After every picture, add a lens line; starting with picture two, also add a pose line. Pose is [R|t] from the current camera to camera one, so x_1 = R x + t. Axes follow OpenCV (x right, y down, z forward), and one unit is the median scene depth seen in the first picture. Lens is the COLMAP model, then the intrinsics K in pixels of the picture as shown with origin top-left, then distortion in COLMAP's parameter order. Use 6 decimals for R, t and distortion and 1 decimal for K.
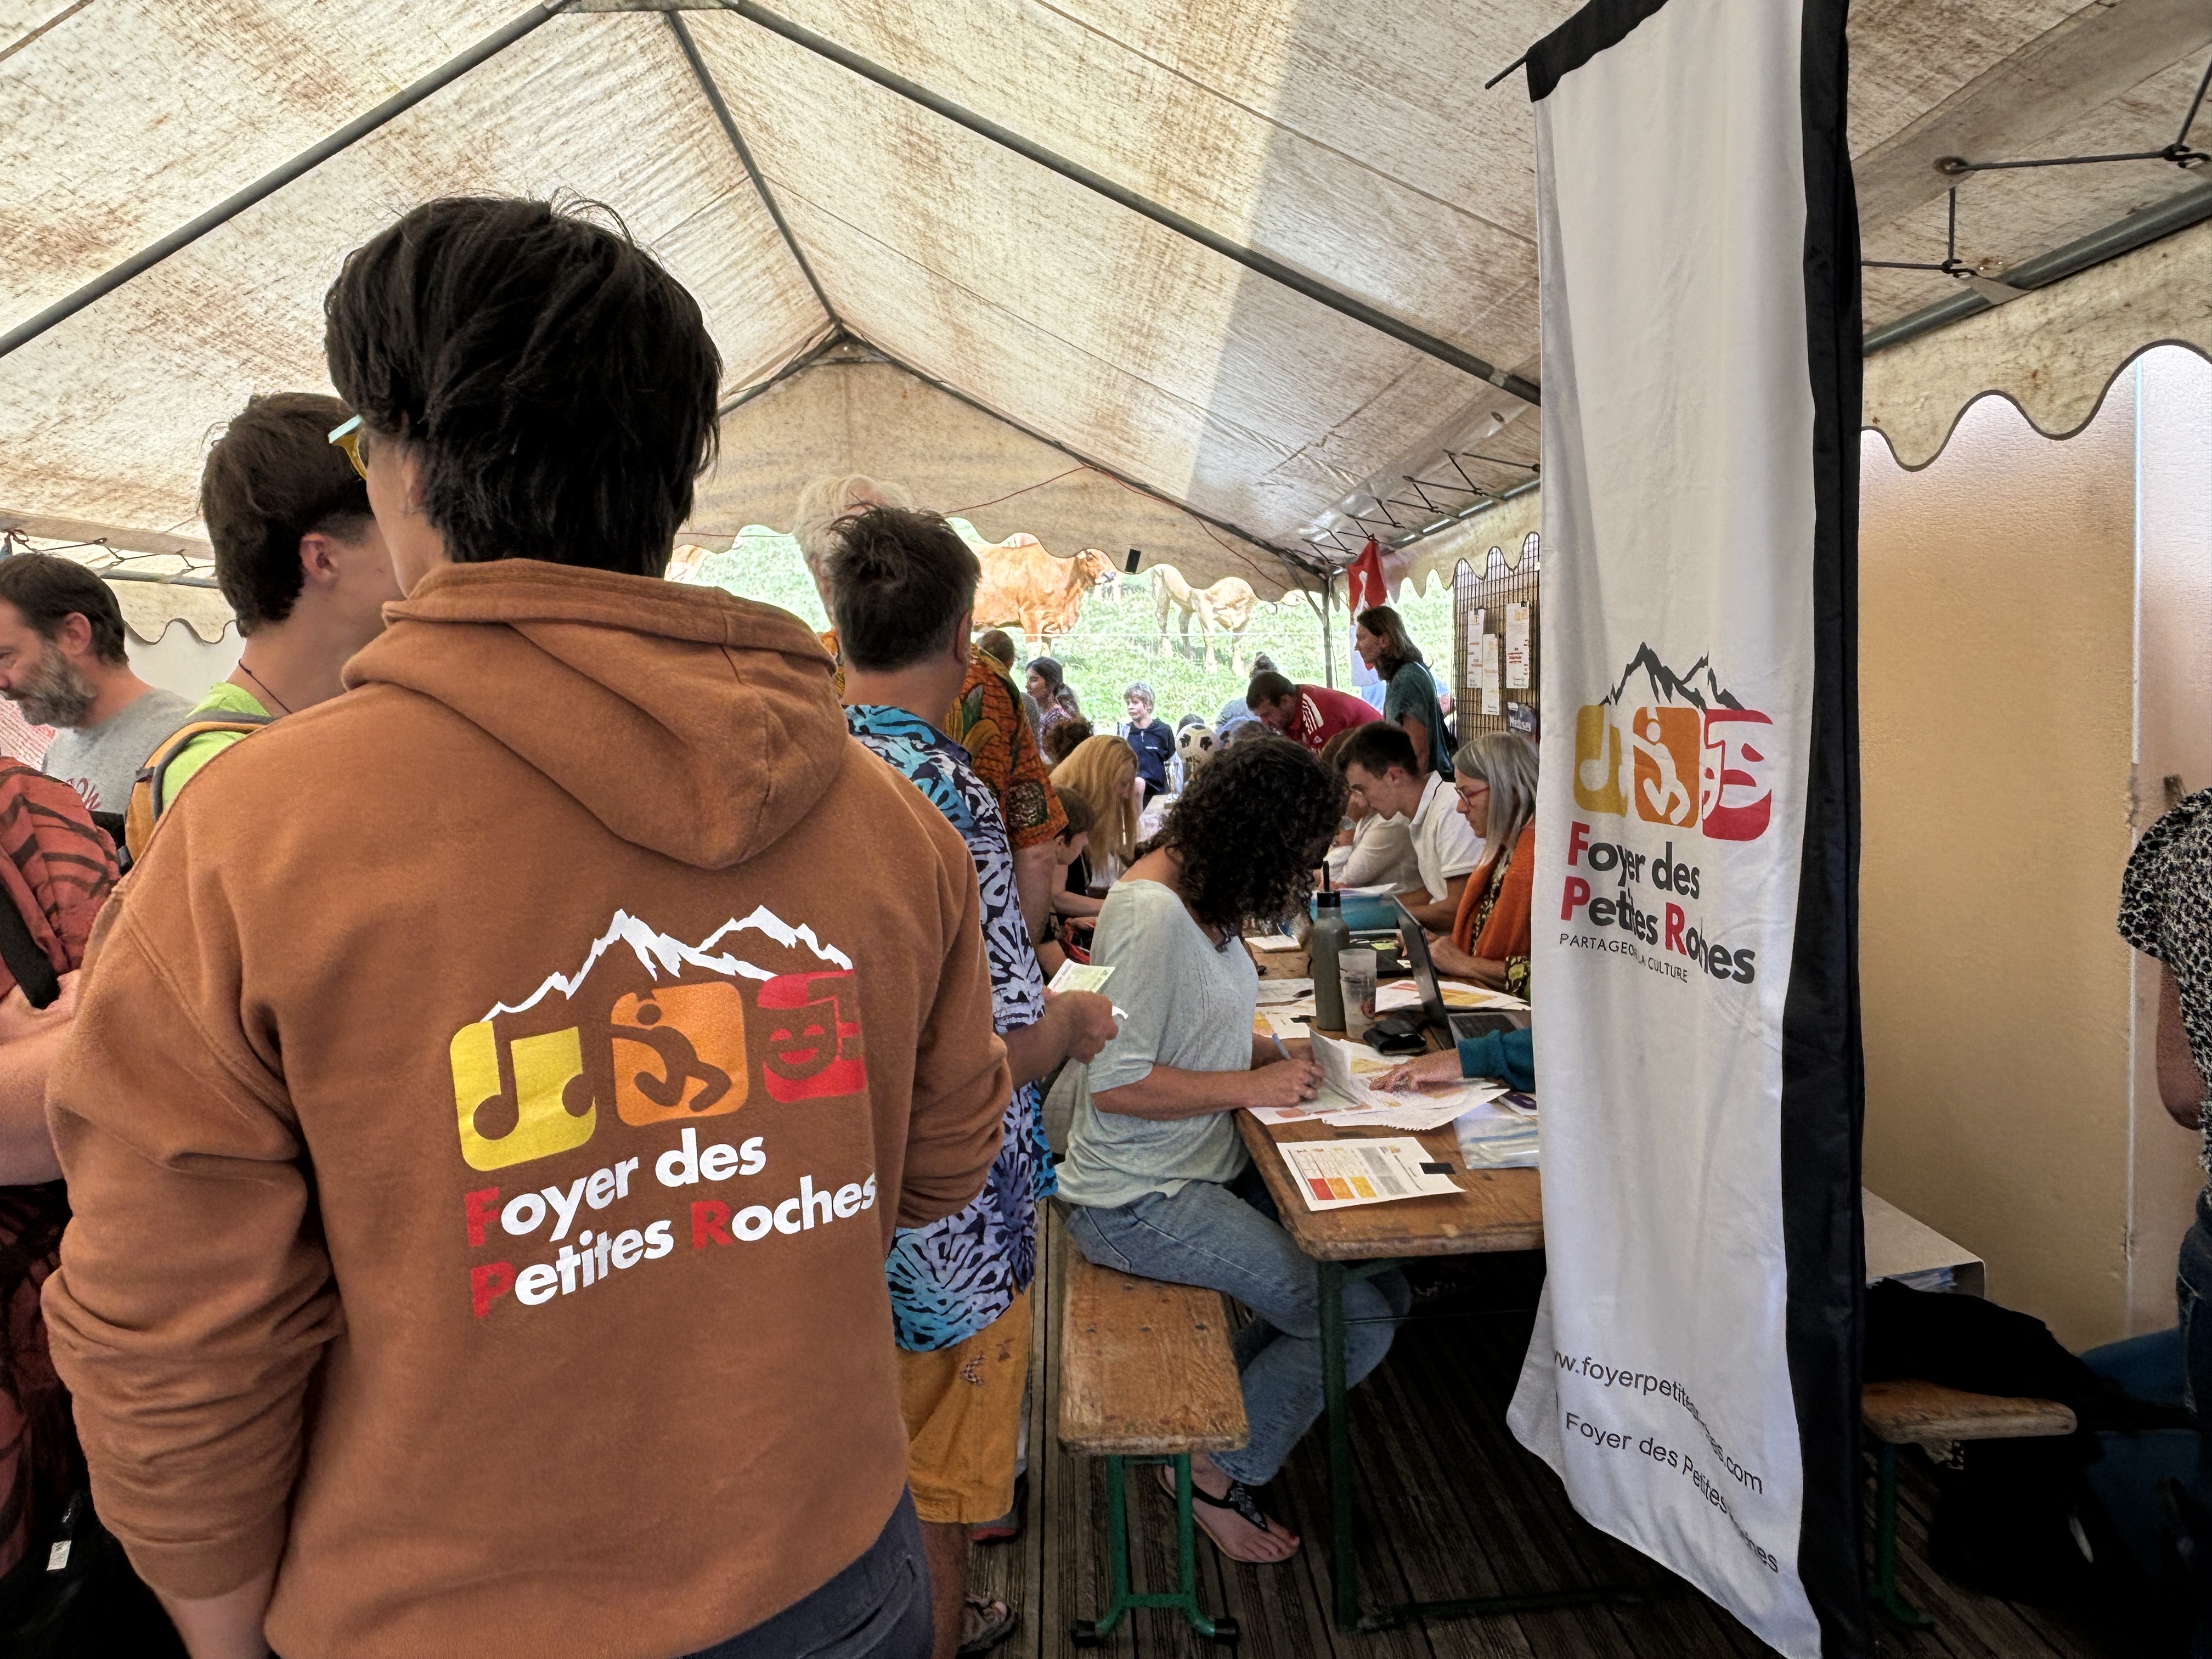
lens RADIAL K [[1470.1, 0, 1101.3], [0, 1470.1, 834.3], [0, 0, 1]] dist [0.096347, 0.000663]
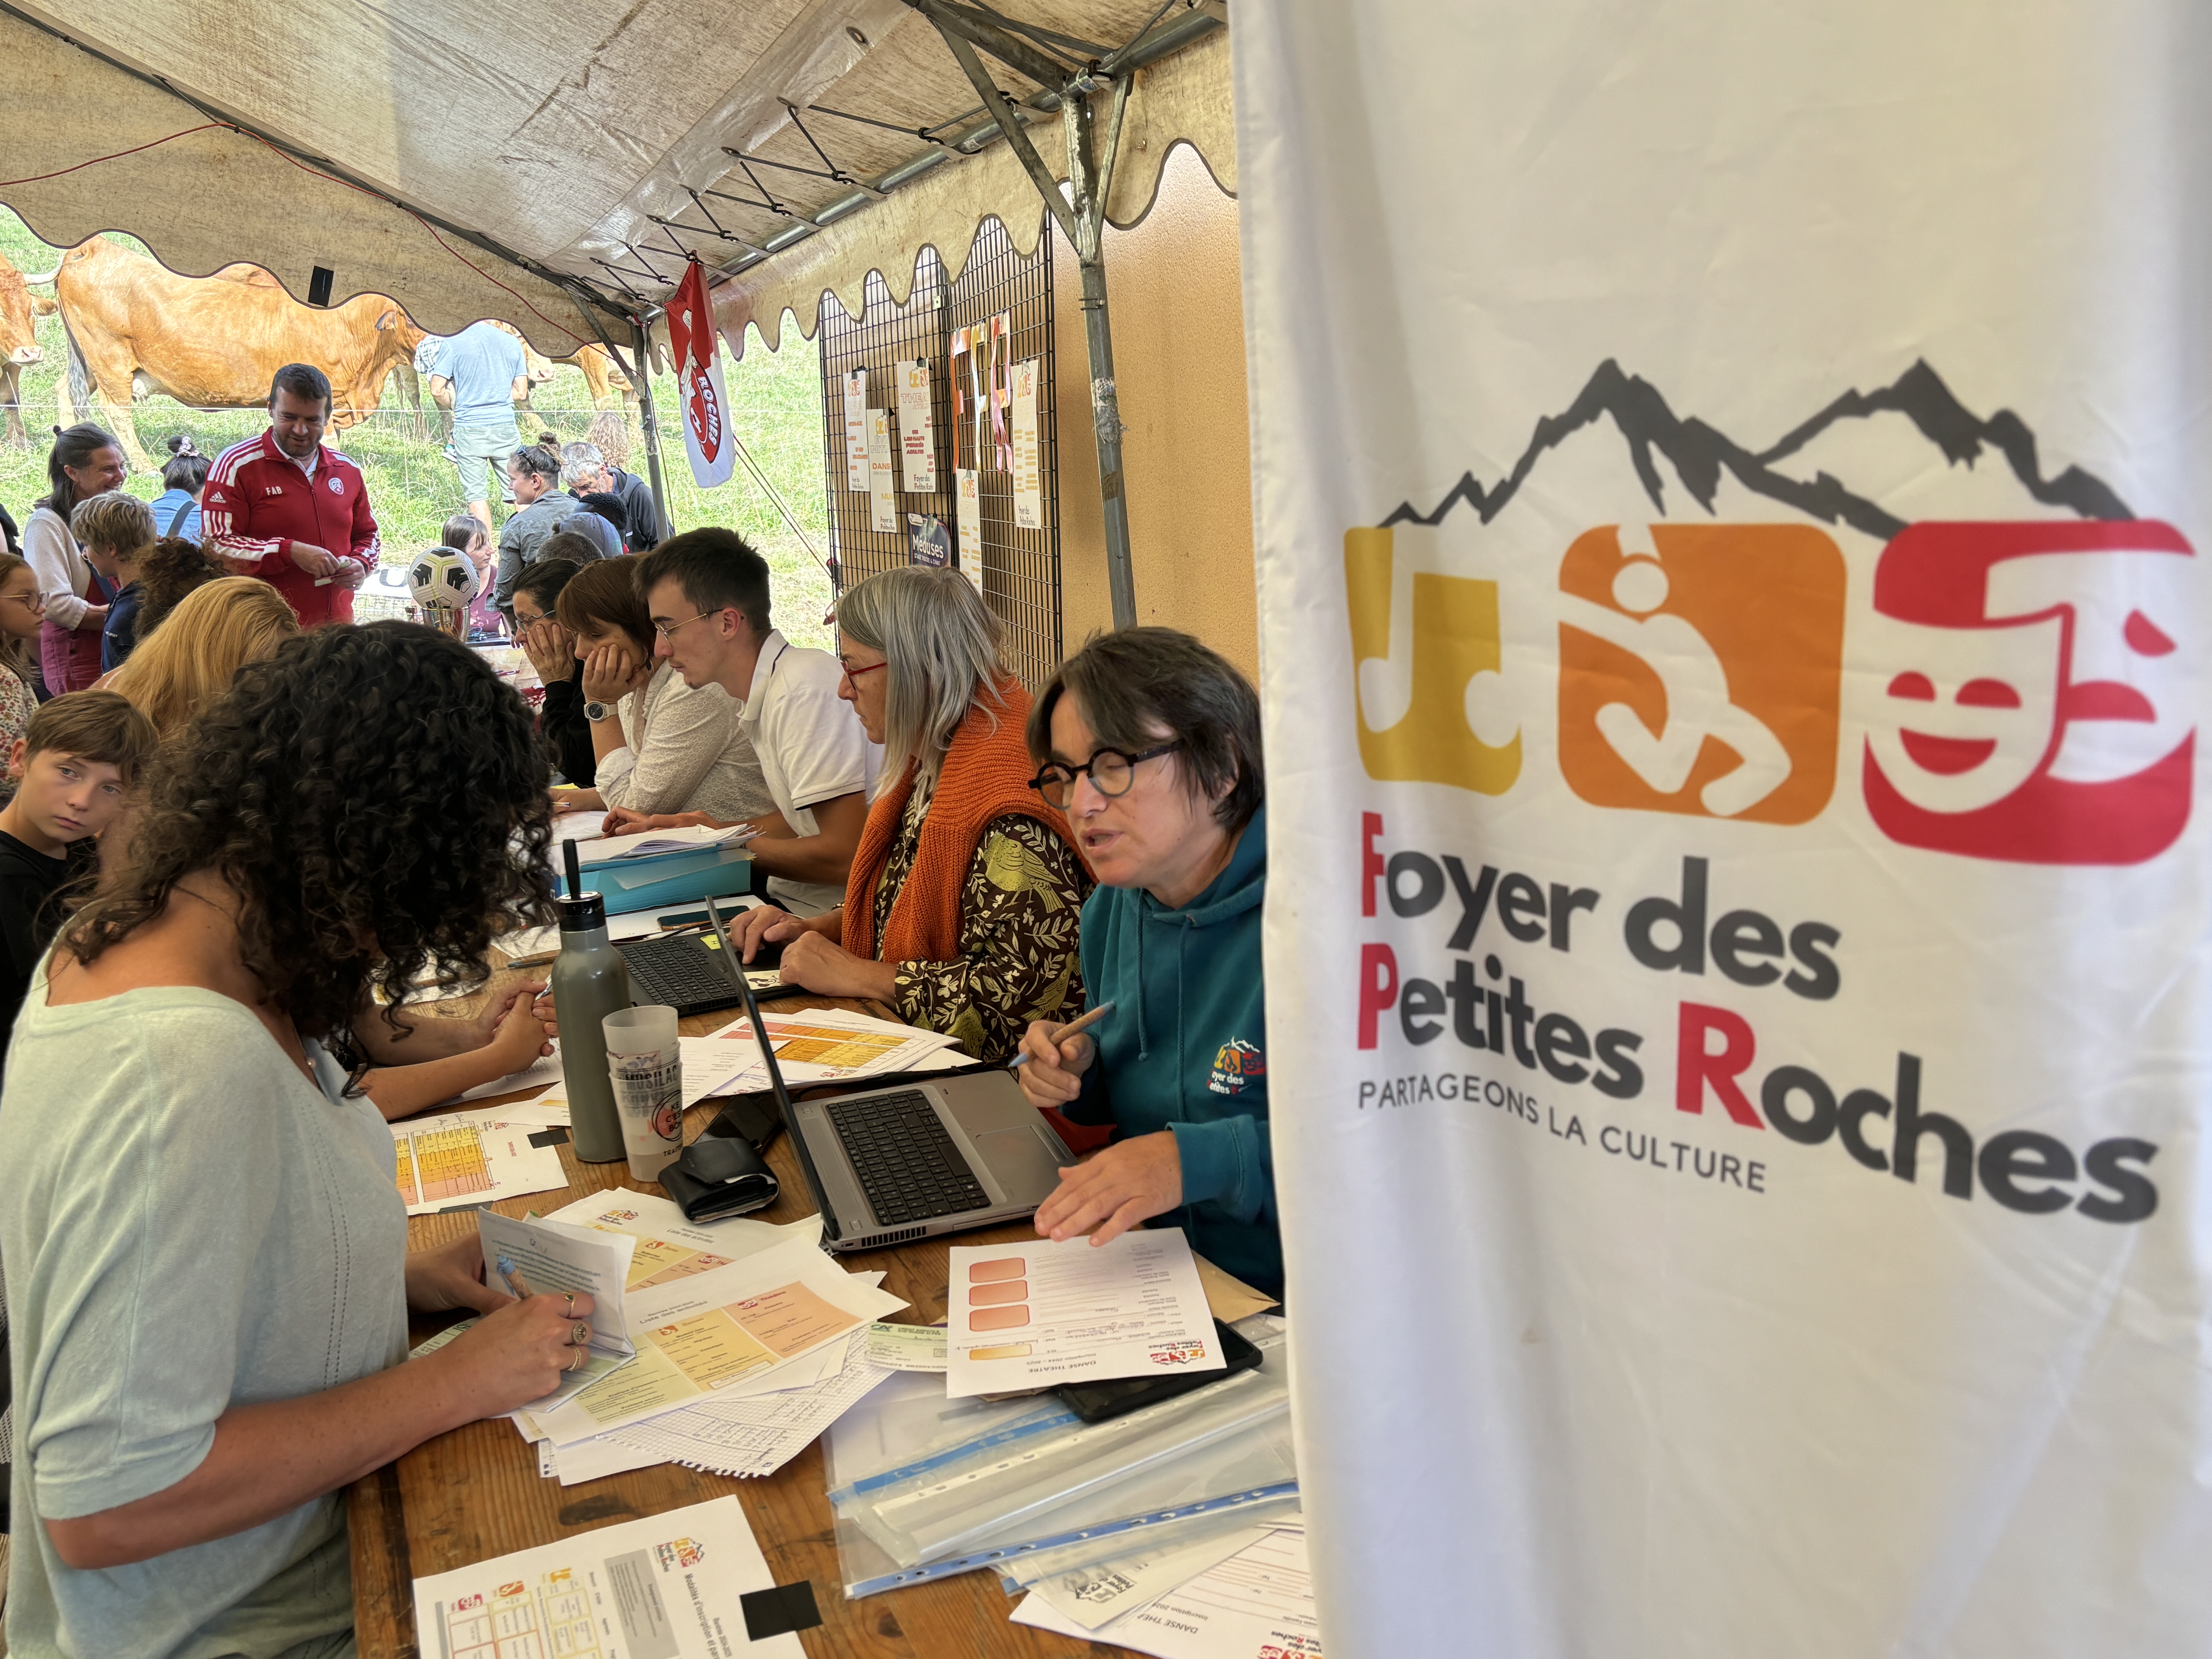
lens RADIAL K [[1857.8, 0, 1113.4], [0, 1857.8, 831.6], [0, 0, 1]] dist [0.051874, -0.020077]
pose [[0.932176, -0.072916, 0.354585, 0.052513], [0.043189, 0.994909, 0.091049, -0.018768], [-0.359419, -0.069559, 0.930580, 0.176293]]
